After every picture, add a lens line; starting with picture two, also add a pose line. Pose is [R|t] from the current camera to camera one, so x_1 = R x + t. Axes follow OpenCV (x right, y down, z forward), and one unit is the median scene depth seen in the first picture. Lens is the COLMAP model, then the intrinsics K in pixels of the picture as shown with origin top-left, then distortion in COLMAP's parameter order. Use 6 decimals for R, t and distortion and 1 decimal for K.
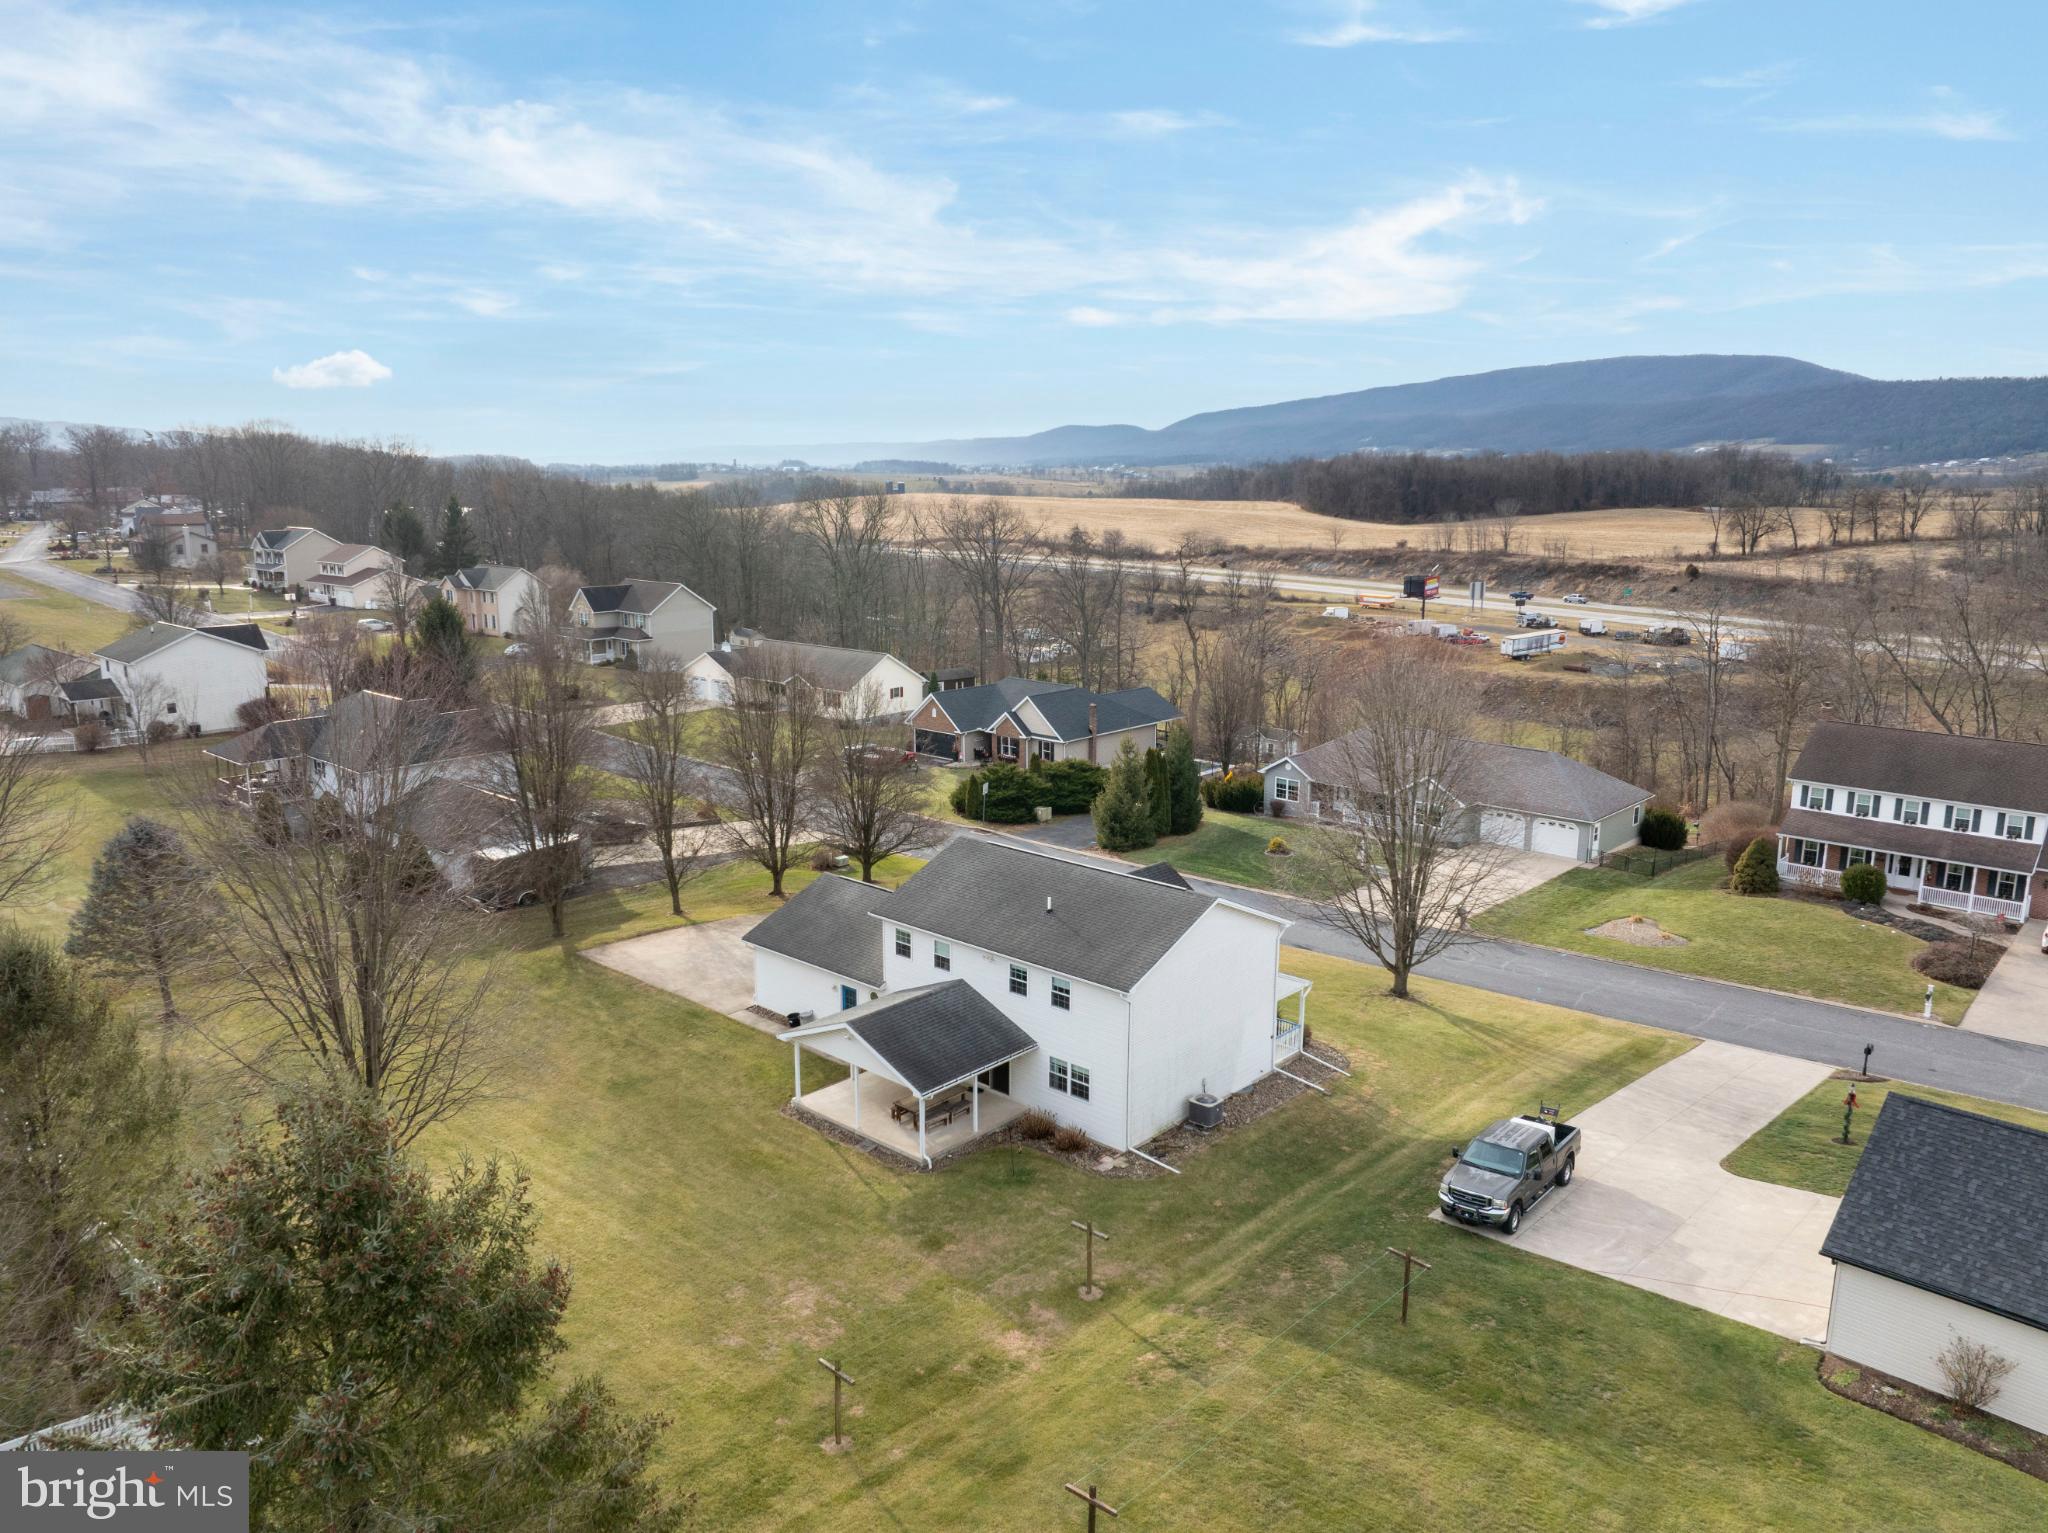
lens RADIAL K [[1424.6, 0, 1029.4], [0, 1424.6, 755.4], [0, 0, 1]] dist [-0.032940, -0.005459]
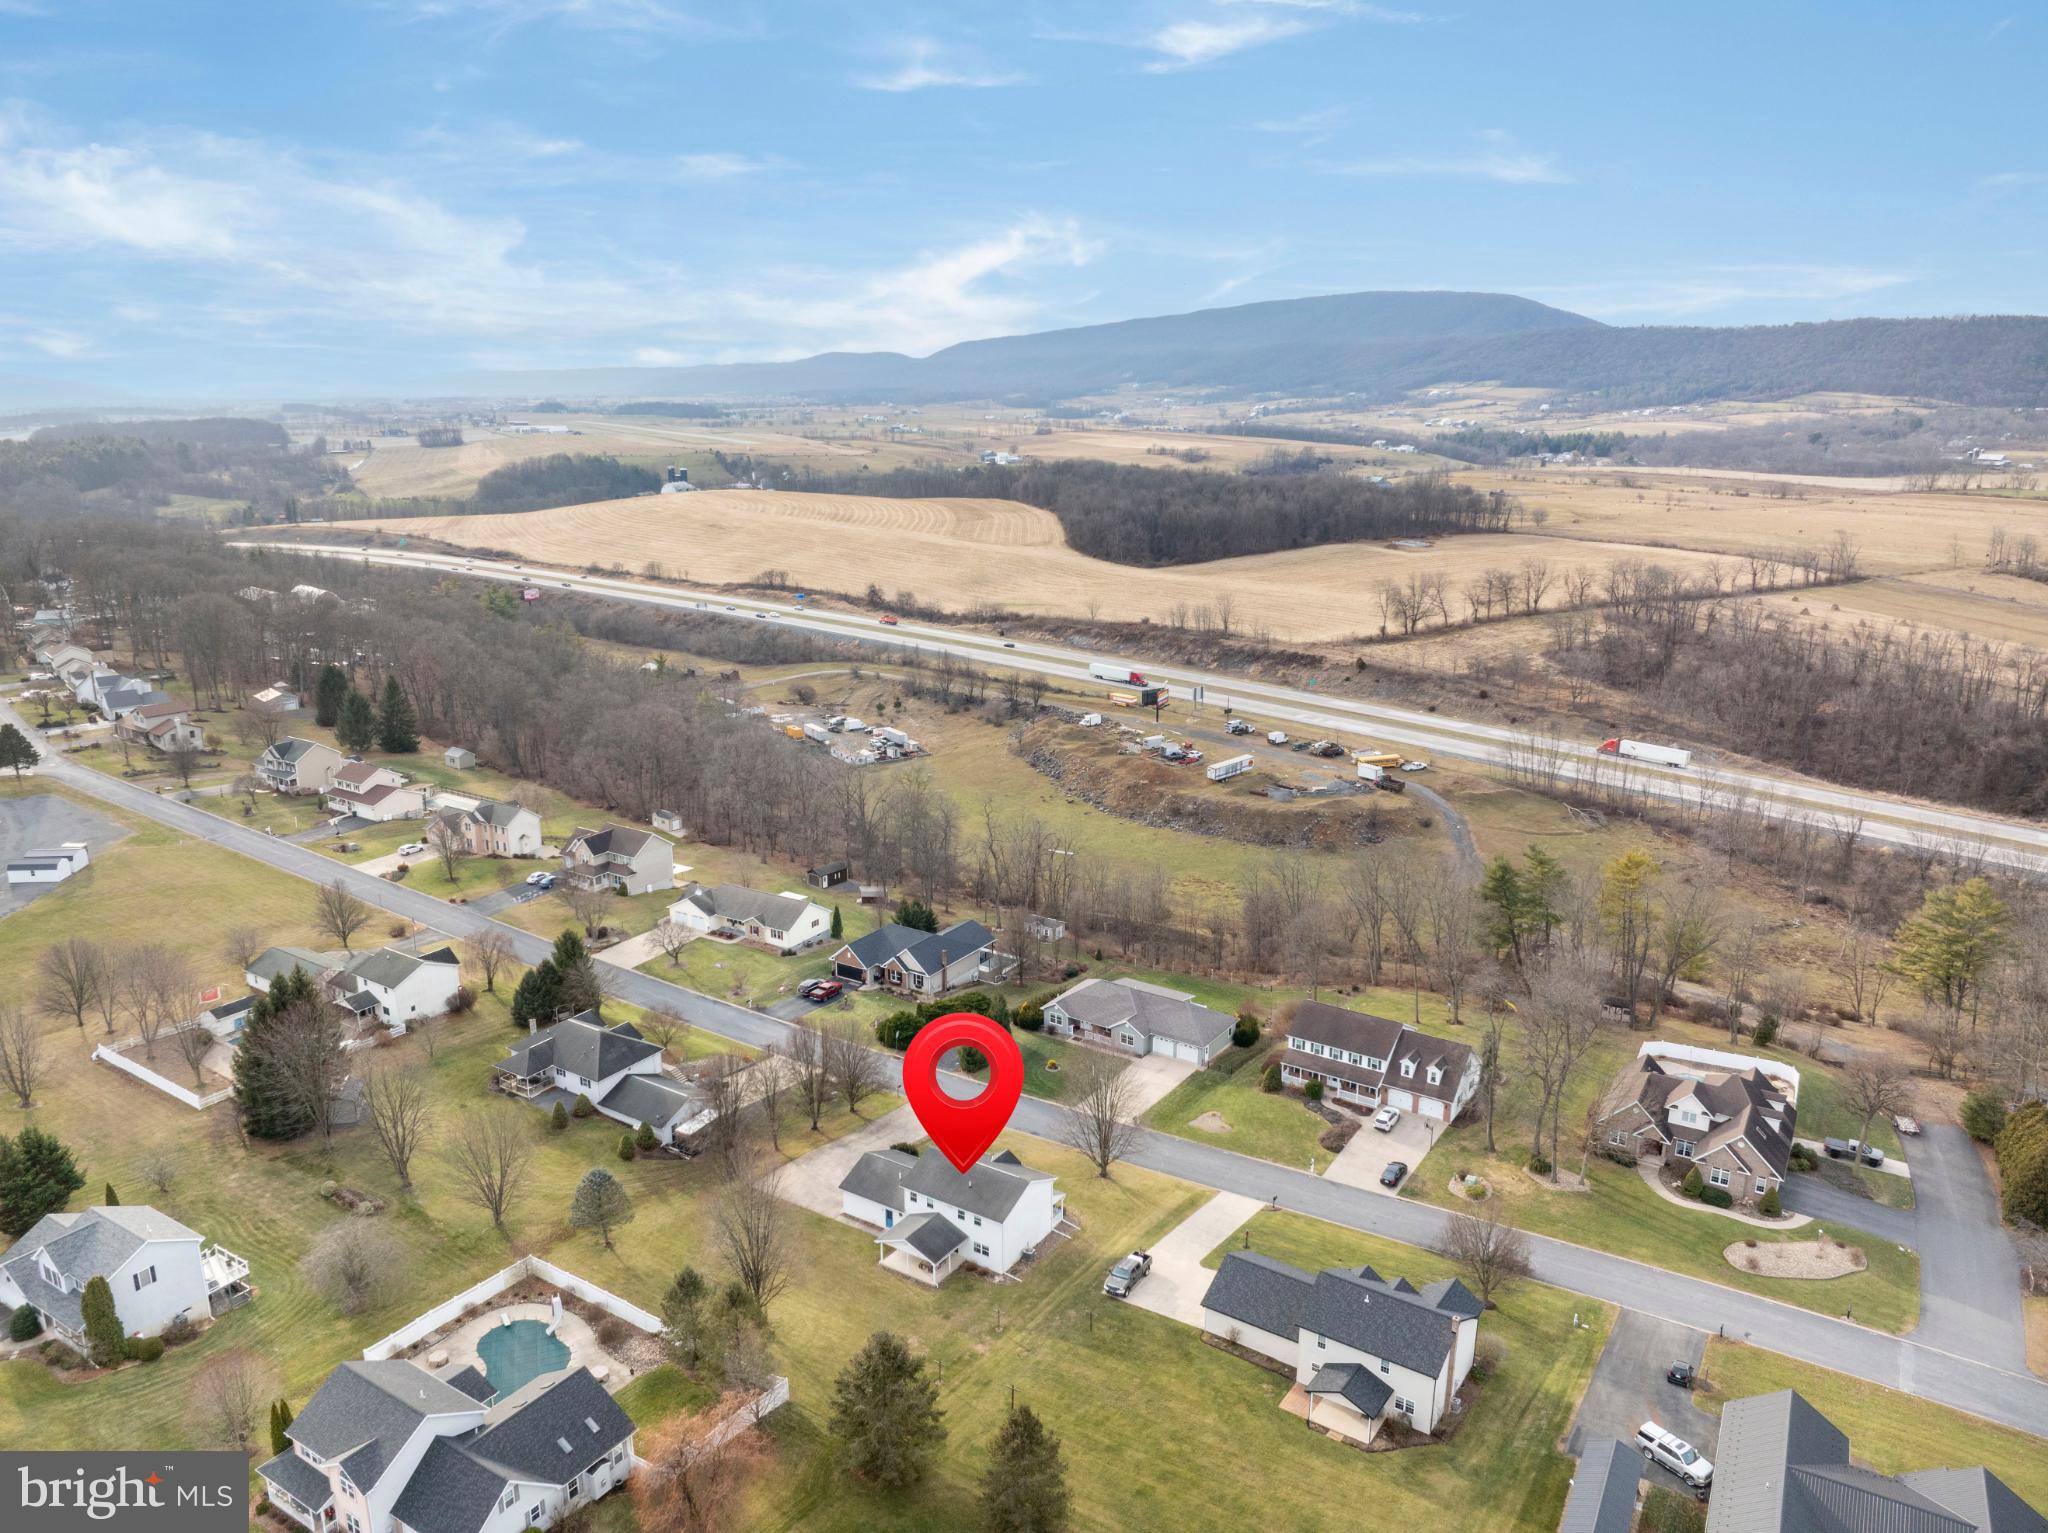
lens RADIAL K [[1424.6, 0, 1027.4], [0, 1424.6, 779.0], [0, 0, 1]] dist [-0.032940, -0.005459]
pose [[0.987329, -0.044297, 0.152380, -0.229114], [0.033221, 0.996669, 0.074480, -0.773307], [-0.155172, -0.068474, 0.985512, -1.472899]]
